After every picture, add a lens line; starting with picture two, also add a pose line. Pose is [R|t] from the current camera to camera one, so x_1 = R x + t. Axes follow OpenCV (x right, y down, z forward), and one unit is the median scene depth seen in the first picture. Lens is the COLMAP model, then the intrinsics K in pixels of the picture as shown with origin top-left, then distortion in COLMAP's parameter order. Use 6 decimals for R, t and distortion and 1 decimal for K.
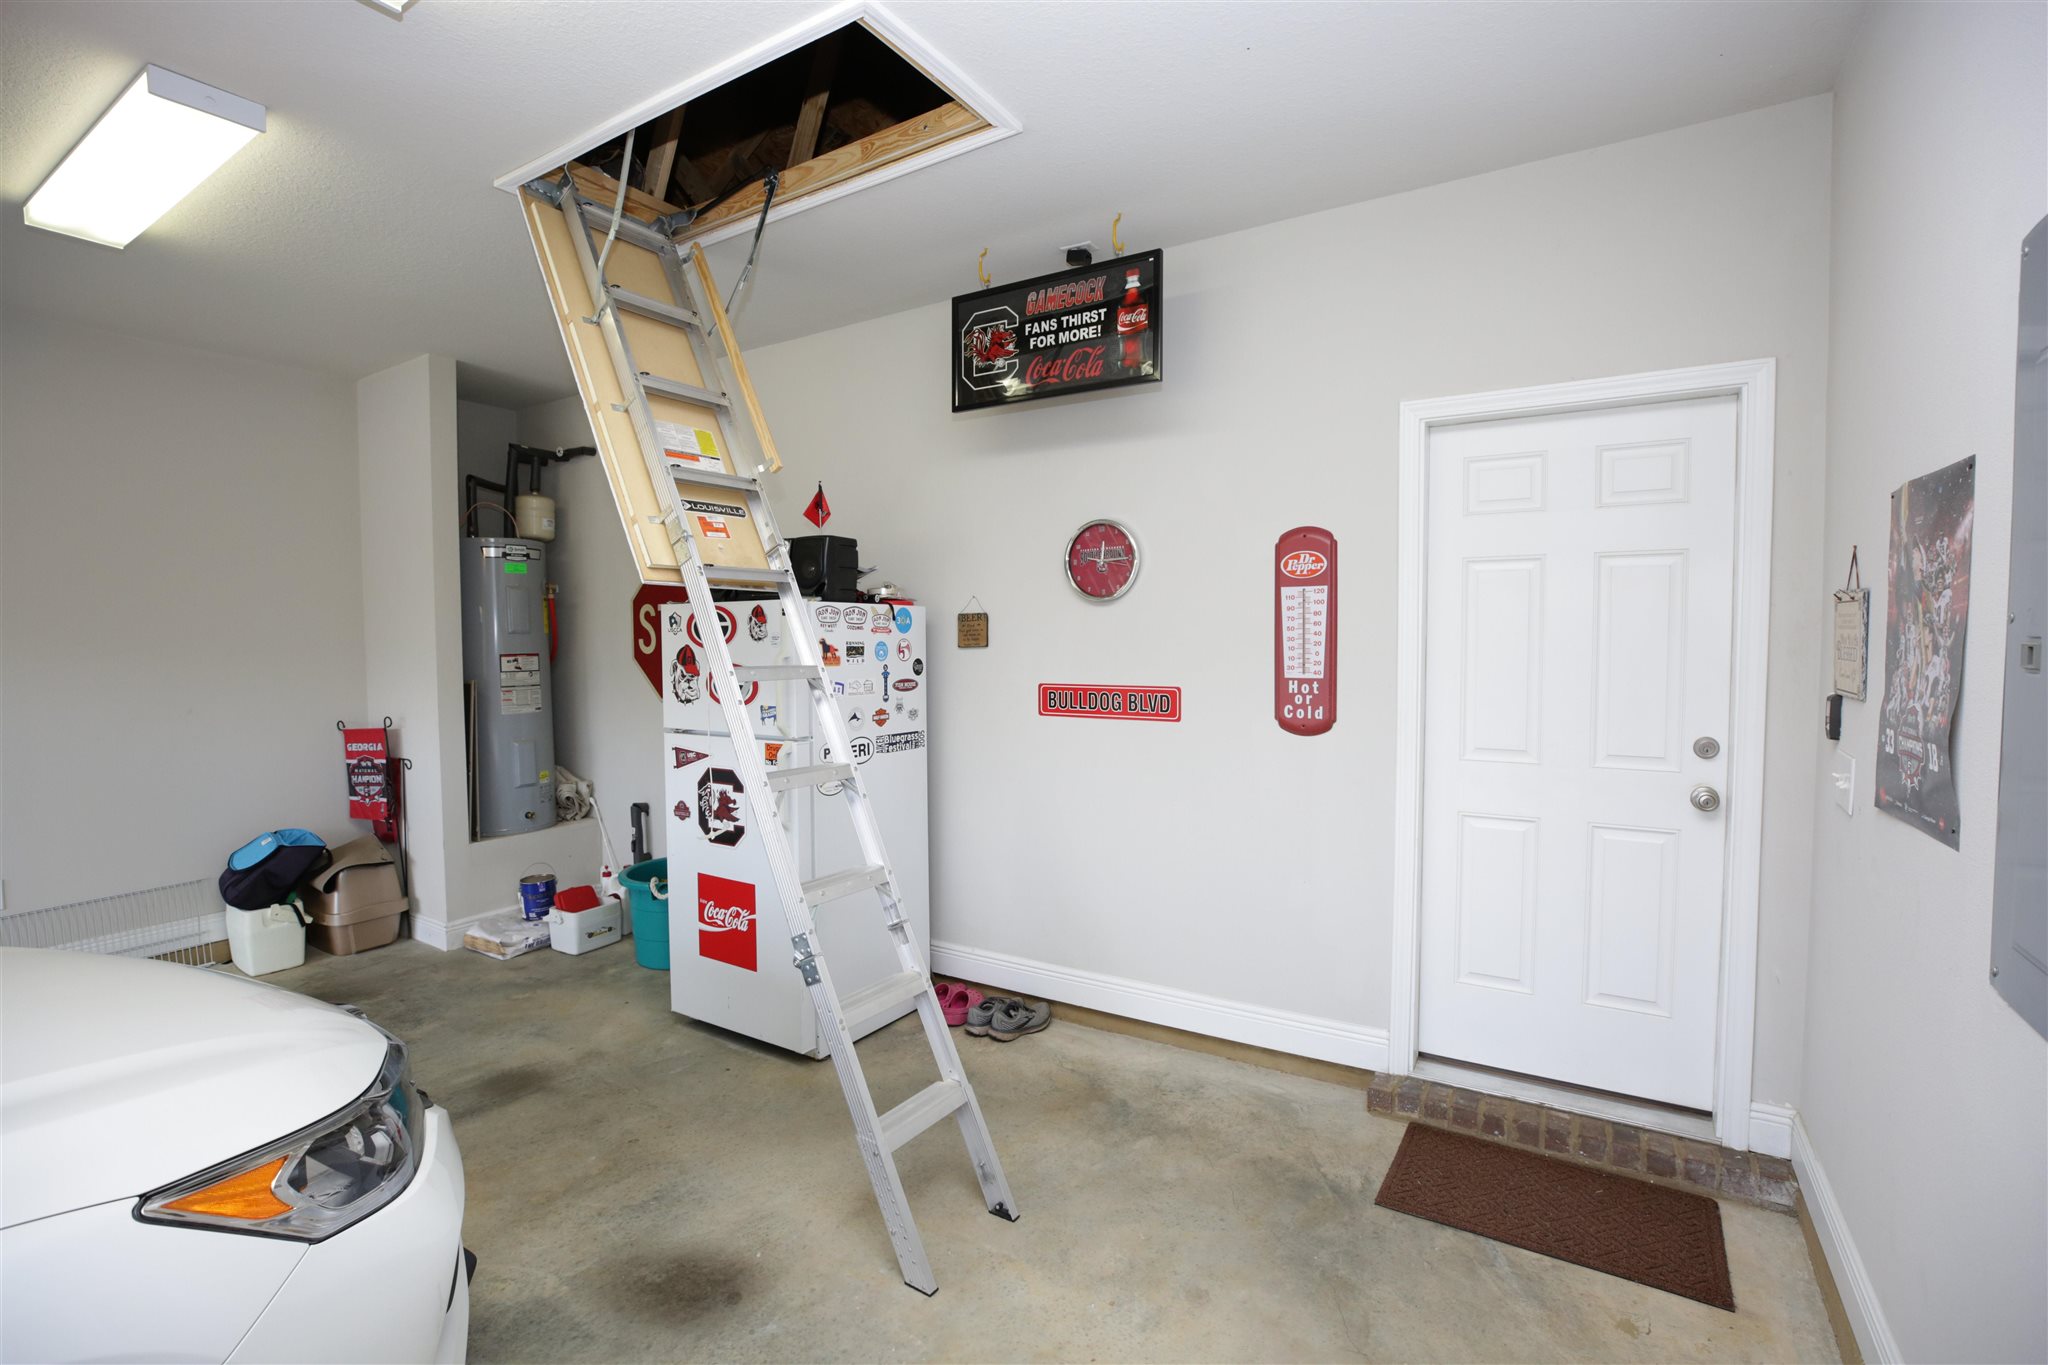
lens RADIAL K [[939.4, 0, 1014.5], [0, 939.4, 683.6], [0, 0, 1]] dist [-0.039056, 0.008742]
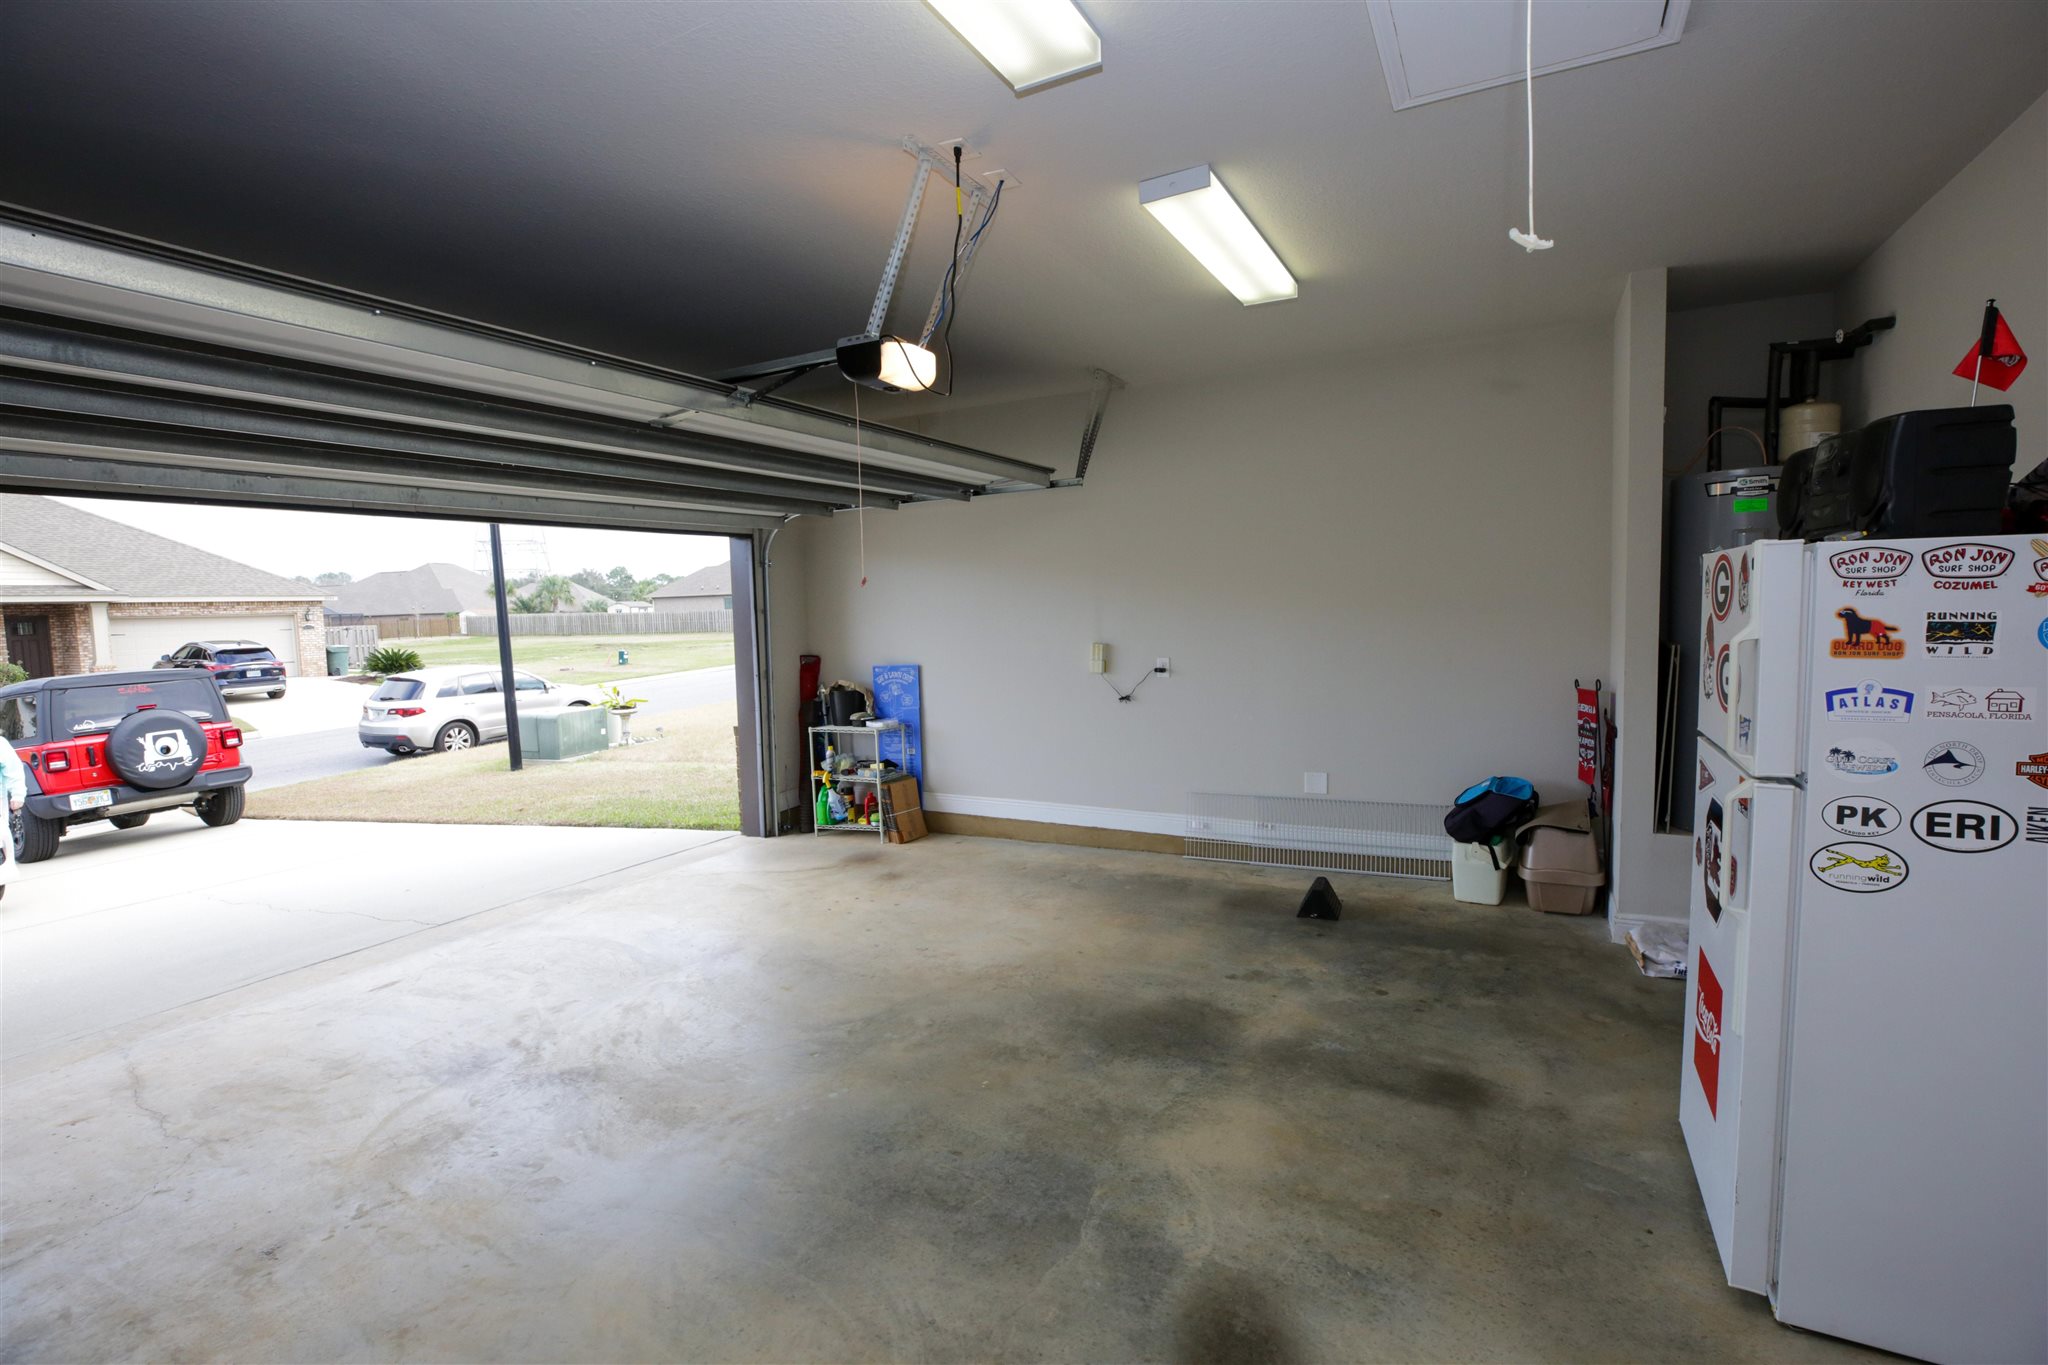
lens RADIAL K [[939.4, 0, 1019.4], [0, 939.4, 680.8], [0, 0, 1]] dist [-0.039056, 0.008742]
pose [[0.078996, 0.086144, -0.993146, 0.241676], [-0.024115, 0.996133, 0.084485, -0.032045], [0.996583, 0.017276, 0.080768, 0.384736]]
